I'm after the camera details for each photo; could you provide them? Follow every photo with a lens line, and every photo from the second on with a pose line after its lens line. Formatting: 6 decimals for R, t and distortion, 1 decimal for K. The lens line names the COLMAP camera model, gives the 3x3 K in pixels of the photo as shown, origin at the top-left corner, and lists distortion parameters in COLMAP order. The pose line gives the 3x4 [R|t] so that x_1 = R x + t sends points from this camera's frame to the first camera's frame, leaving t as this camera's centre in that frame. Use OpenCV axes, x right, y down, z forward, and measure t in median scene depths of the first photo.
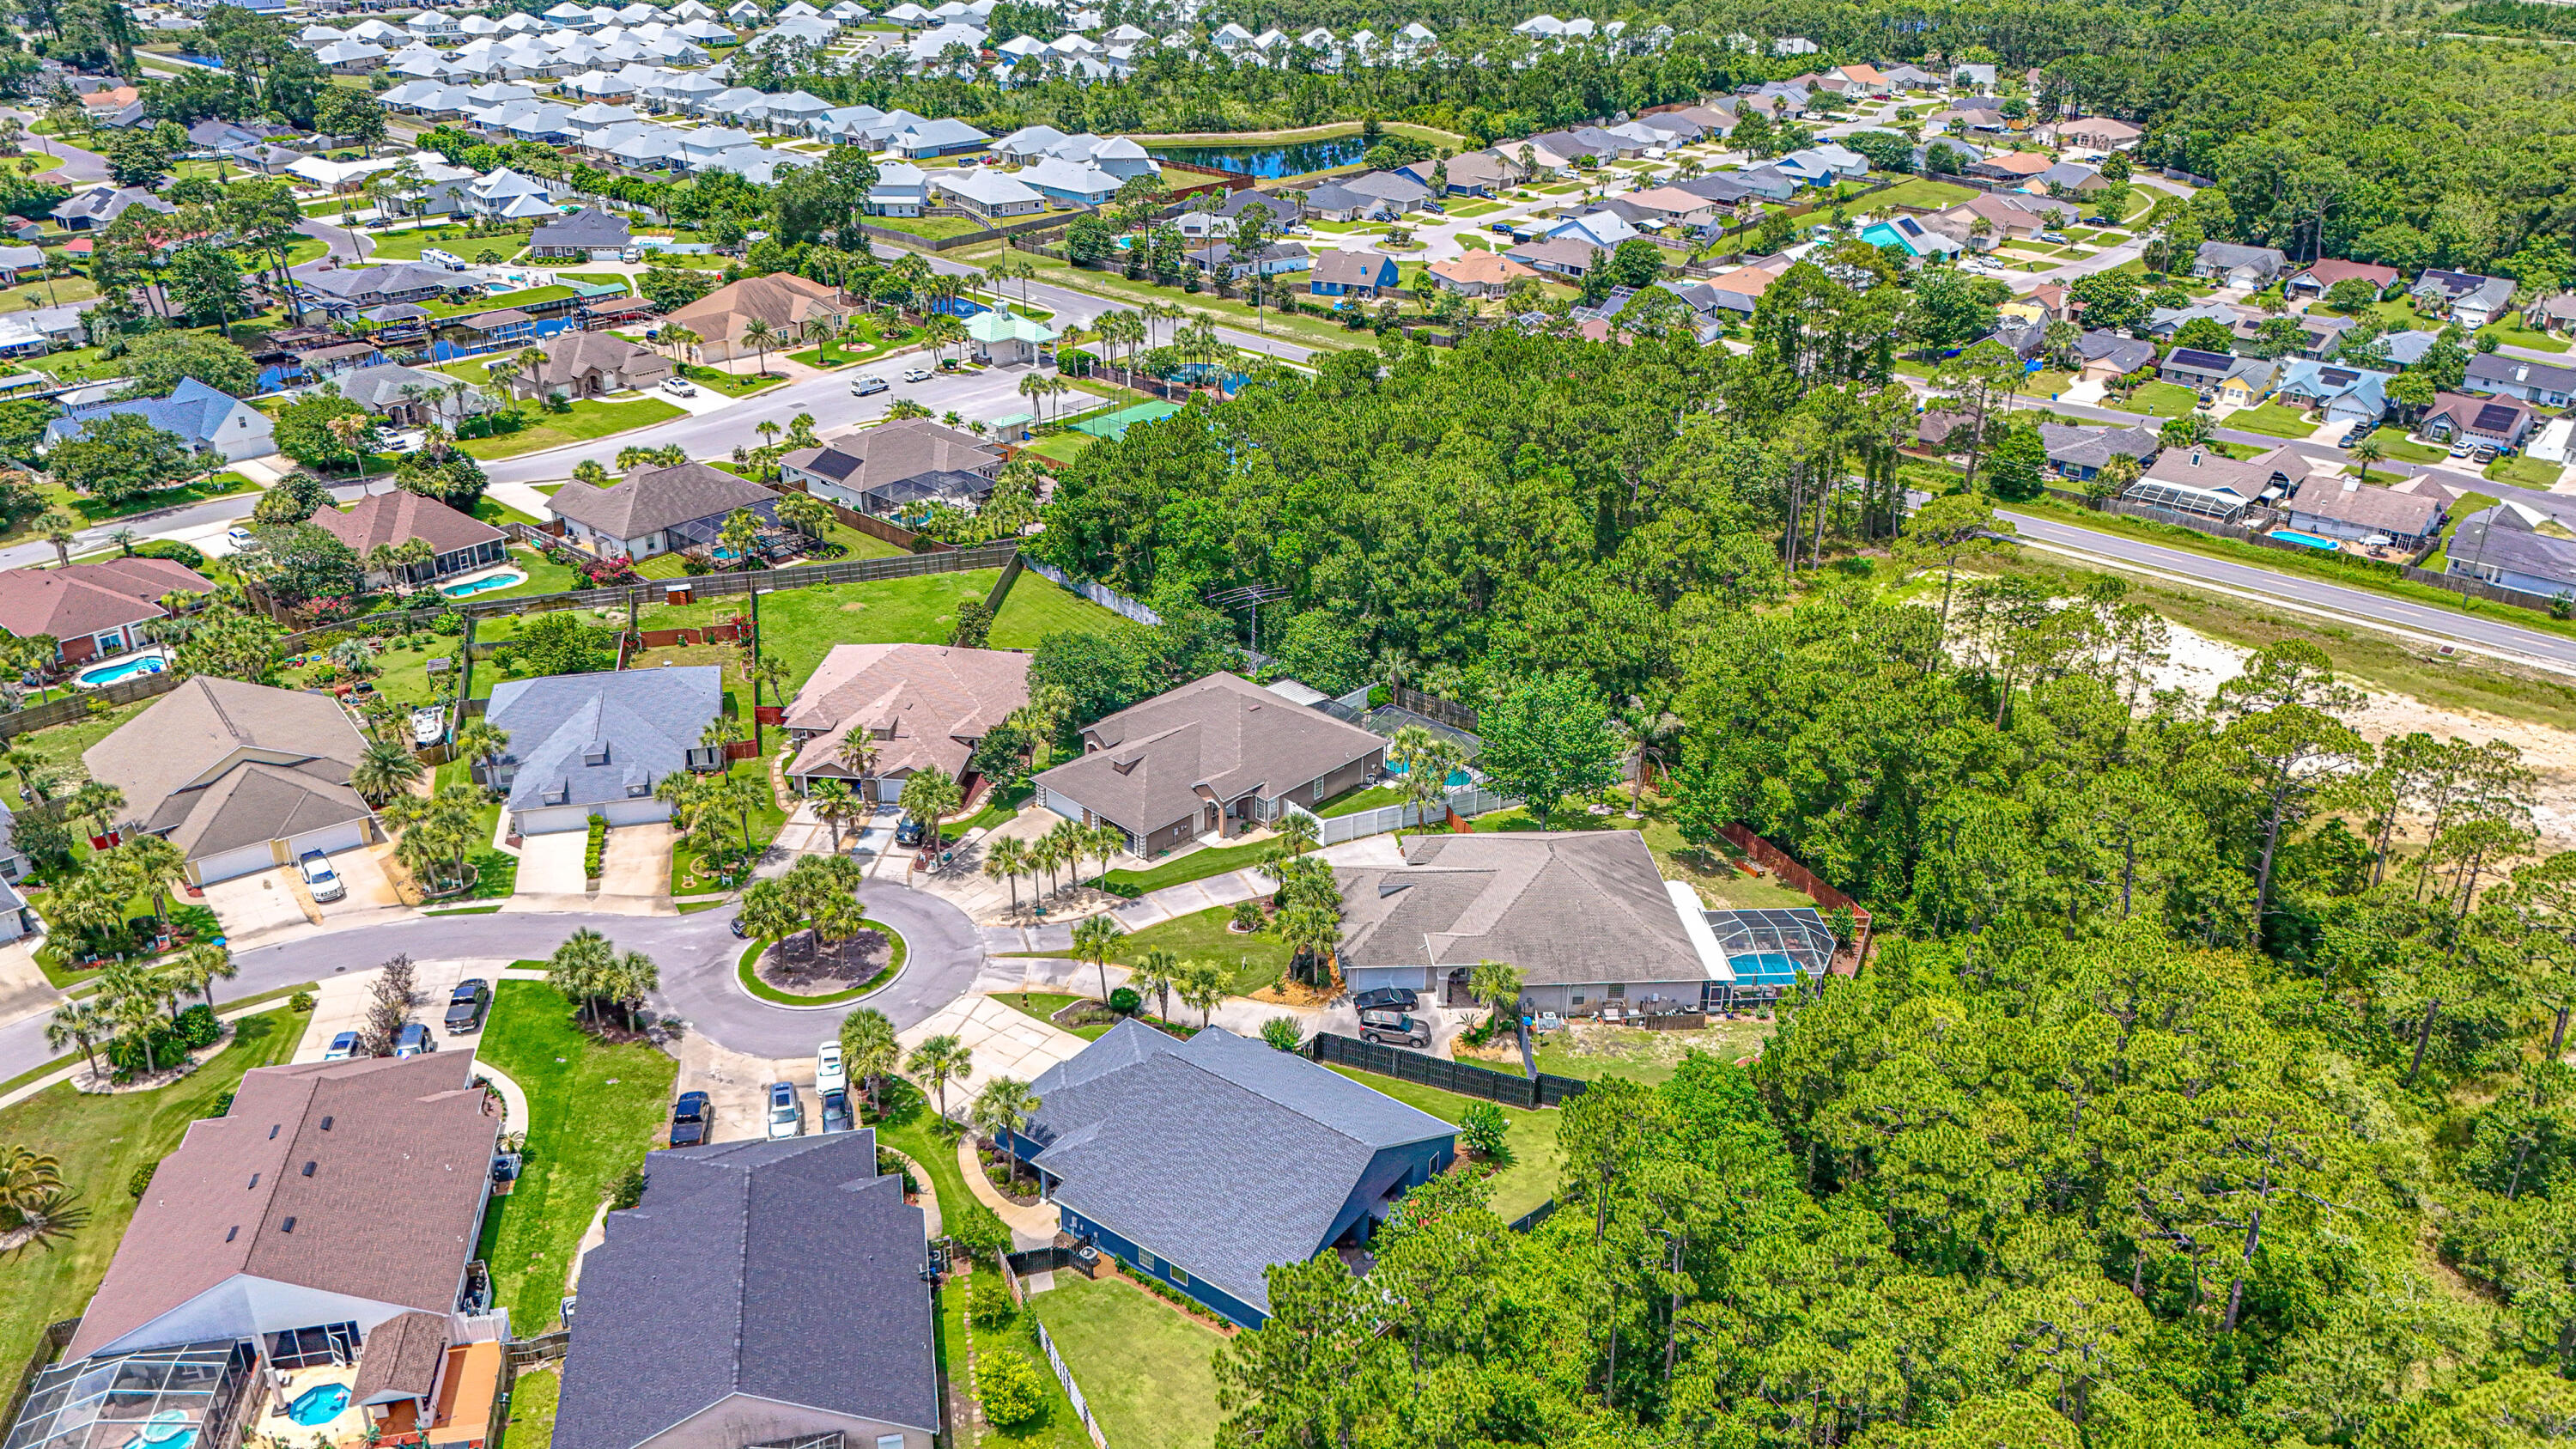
lens RADIAL K [[1895.2, 0, 1285.6], [0, 1895.2, 730.6], [0, 0, 1]] dist [0.078083, -0.077035]
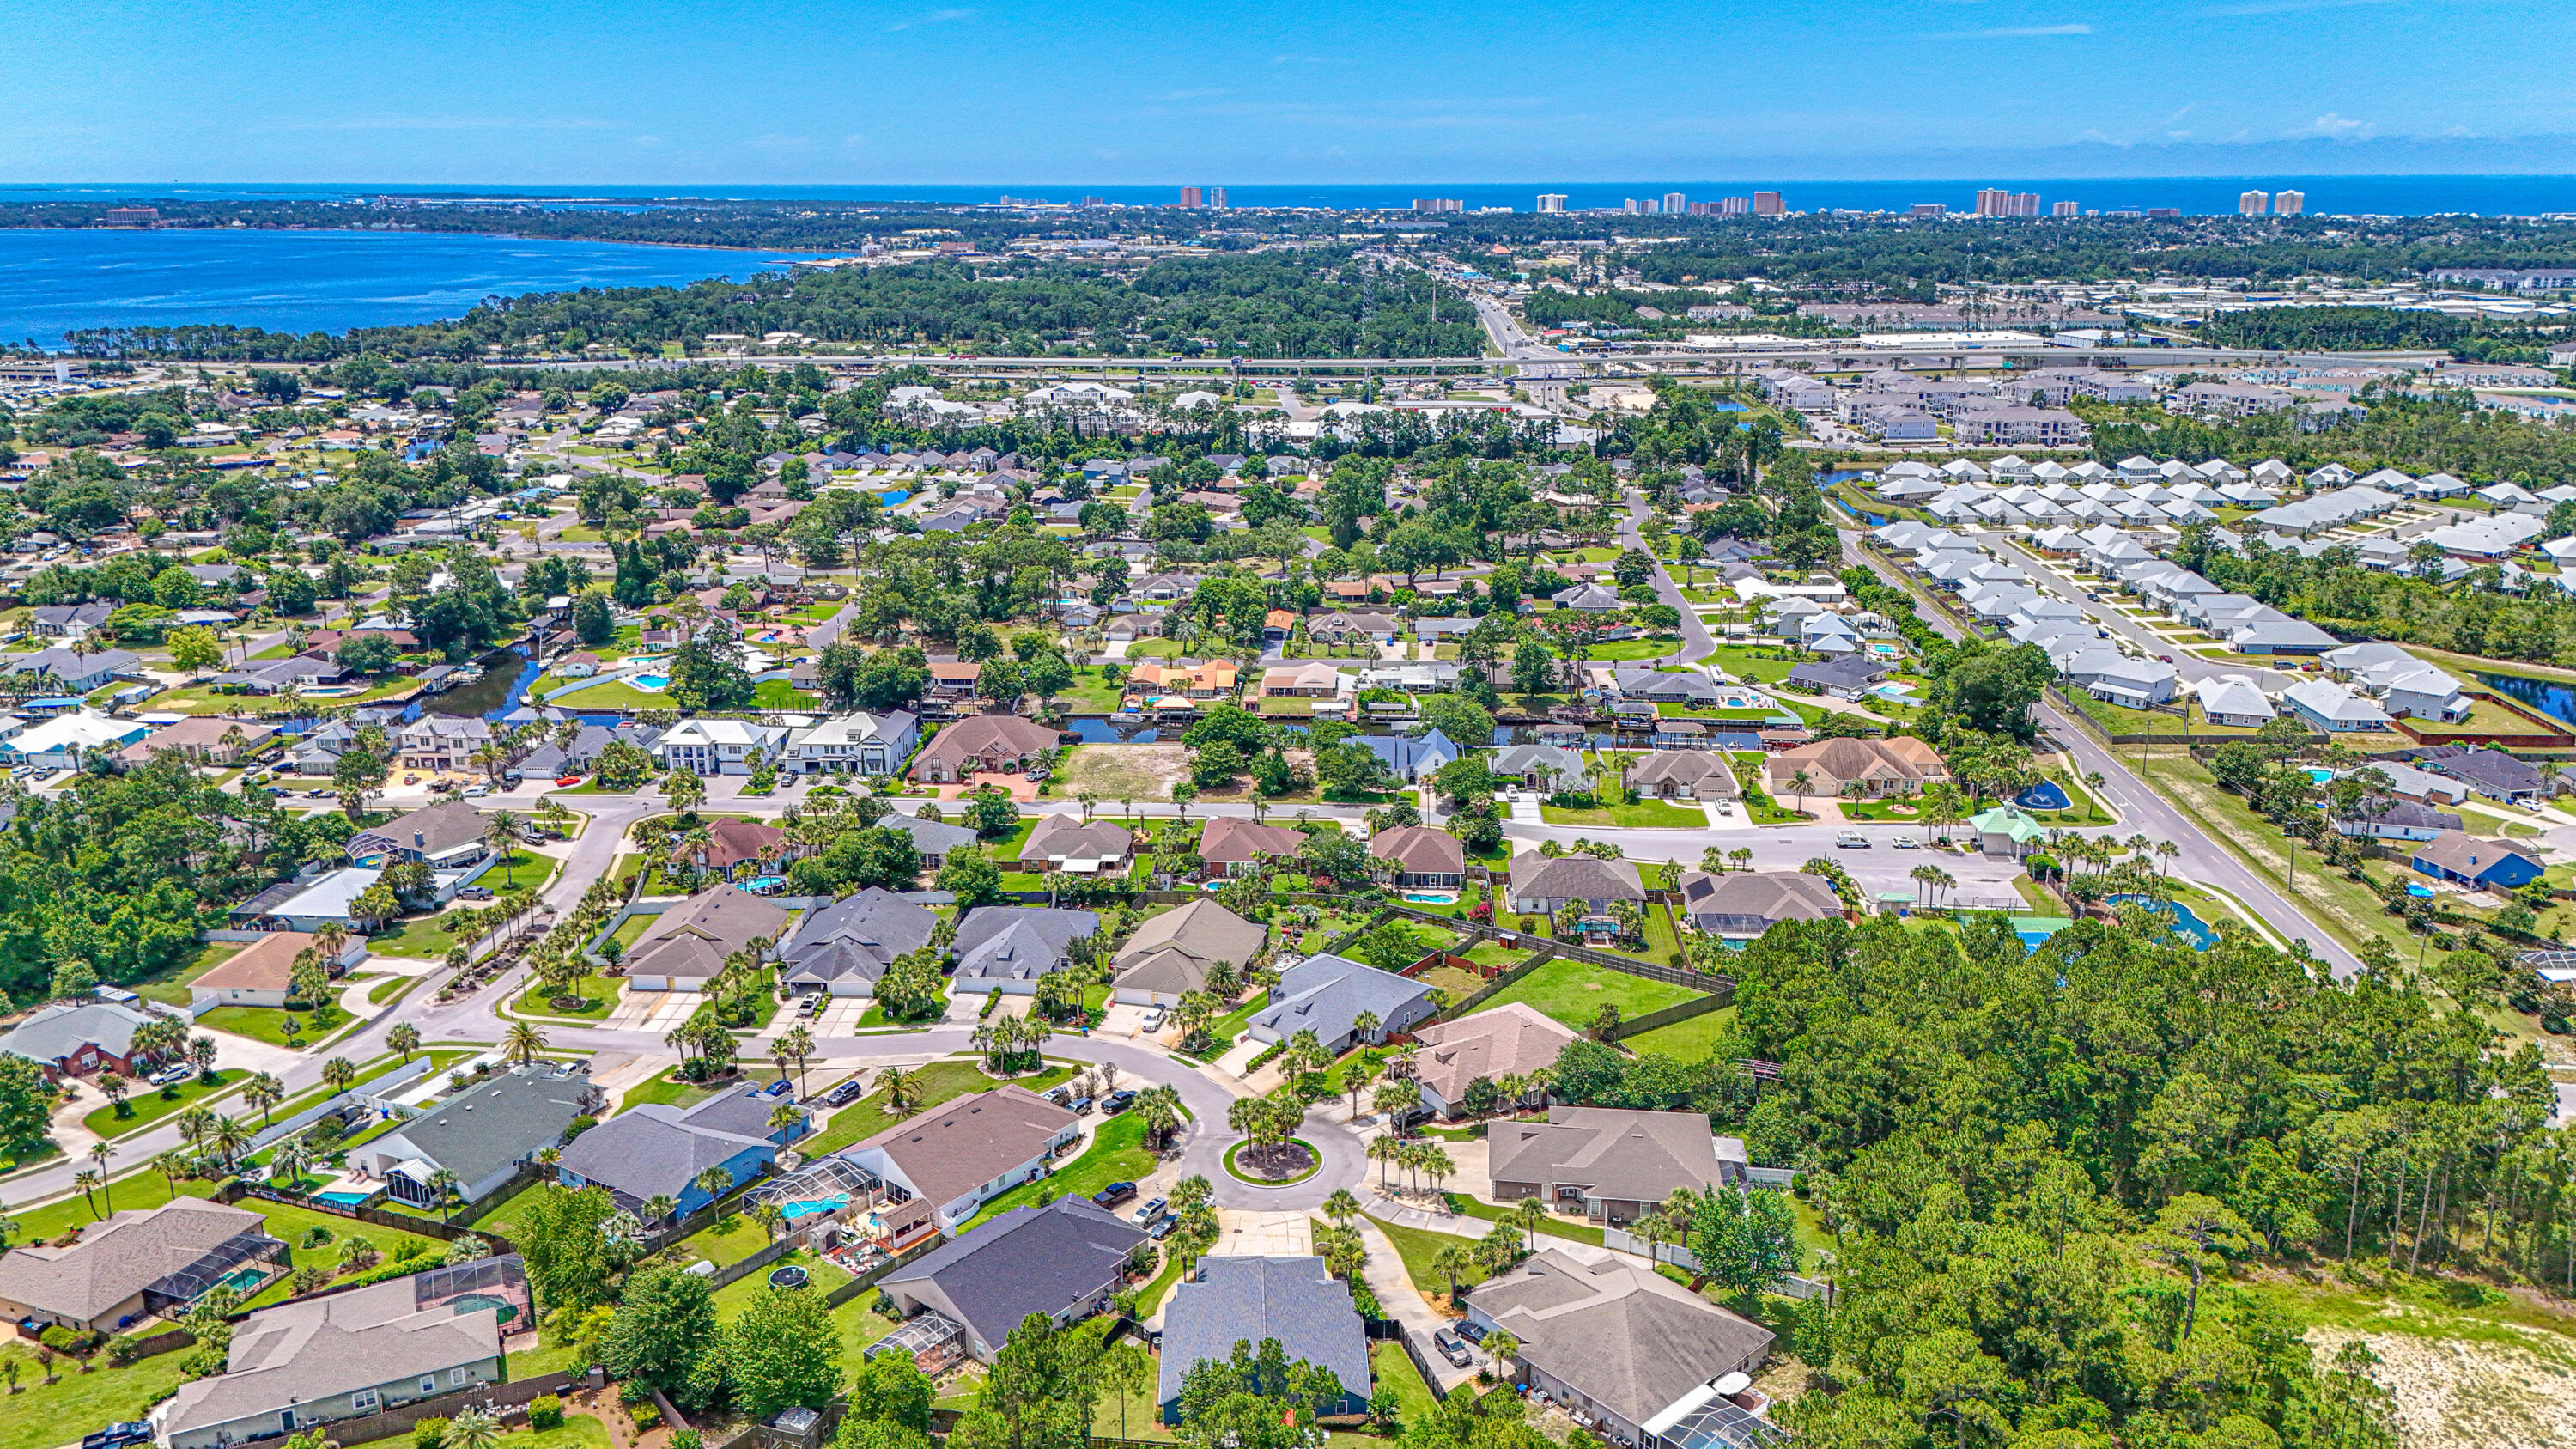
lens RADIAL K [[1895.2, 0, 1295.5], [0, 1895.2, 708.9], [0, 0, 1]] dist [0.078083, -0.077035]
pose [[0.615925, 0.202560, -0.761319, 0.636730], [-0.338865, 0.940531, -0.023907, -0.144772], [0.711201, 0.272709, 0.647937, -0.105644]]
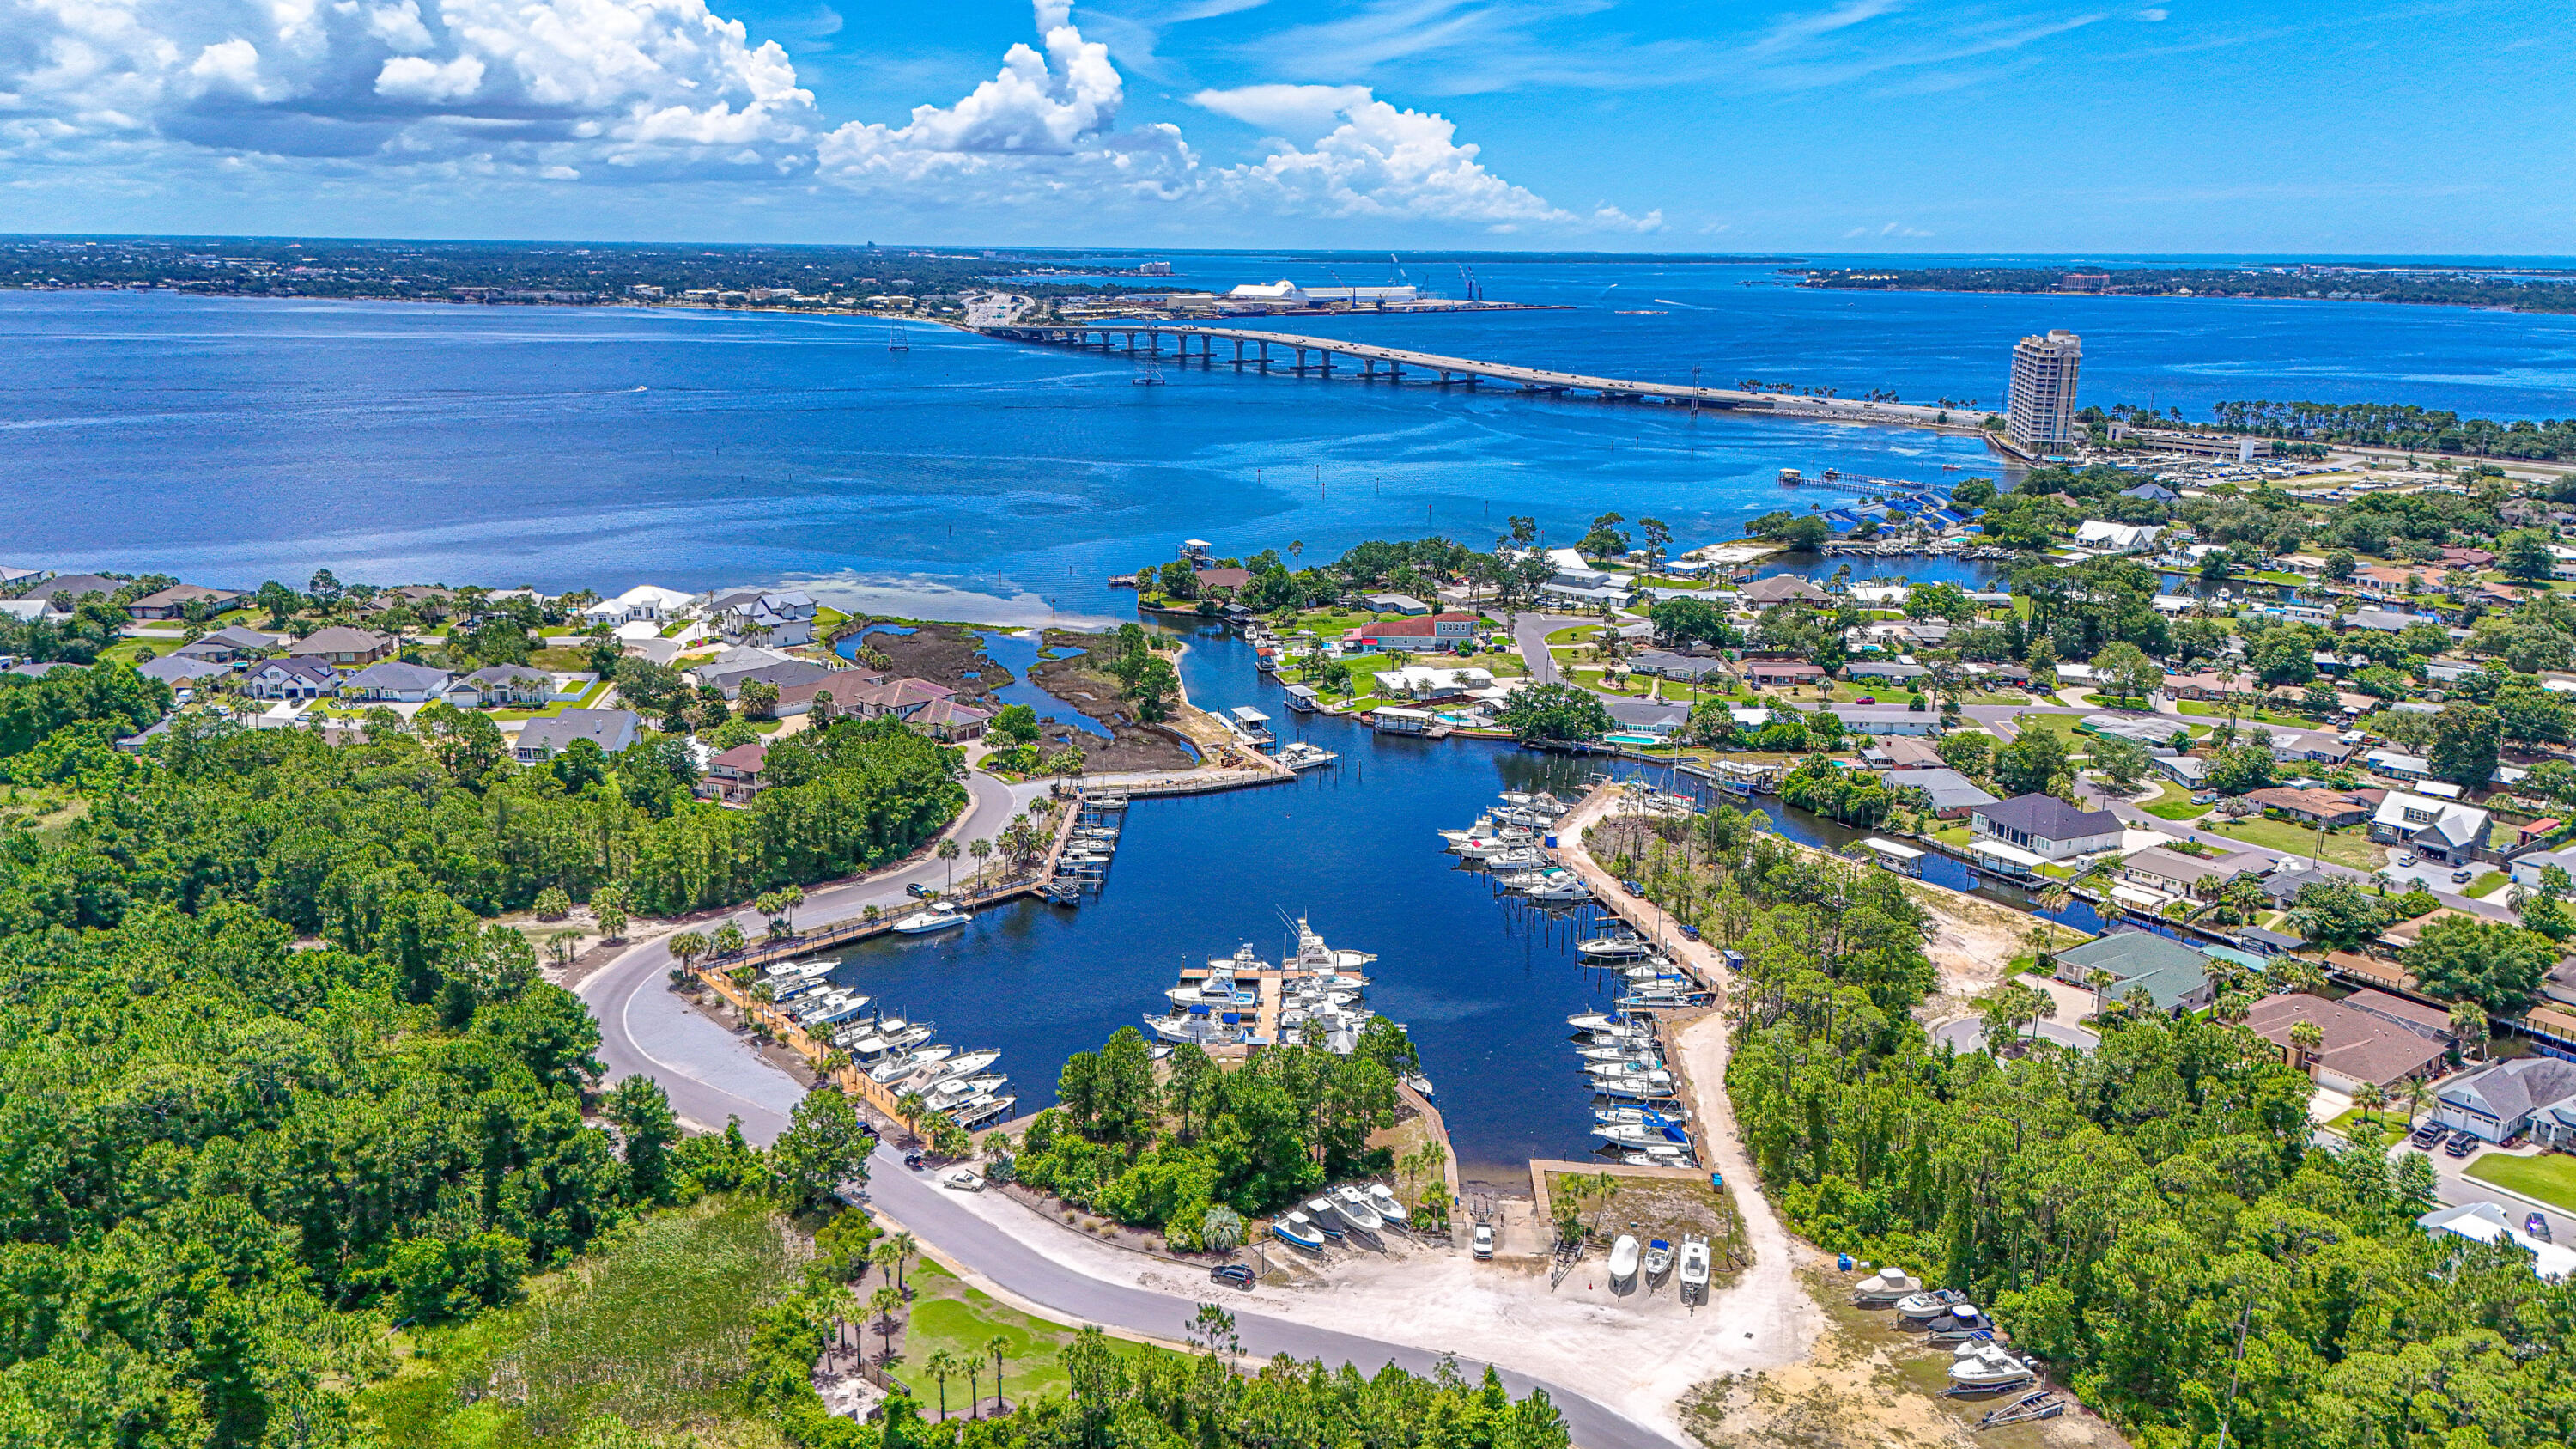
lens RADIAL K [[1807.5, 0, 1299.7], [0, 1807.5, 711.9], [0, 0, 1]] dist [0.048954, -0.015257]
pose [[-0.190608, 0.236091, -0.952853, -0.833209], [-0.439832, 0.847231, 0.297904, 0.236752], [0.877620, 0.475878, -0.057648, -0.814236]]
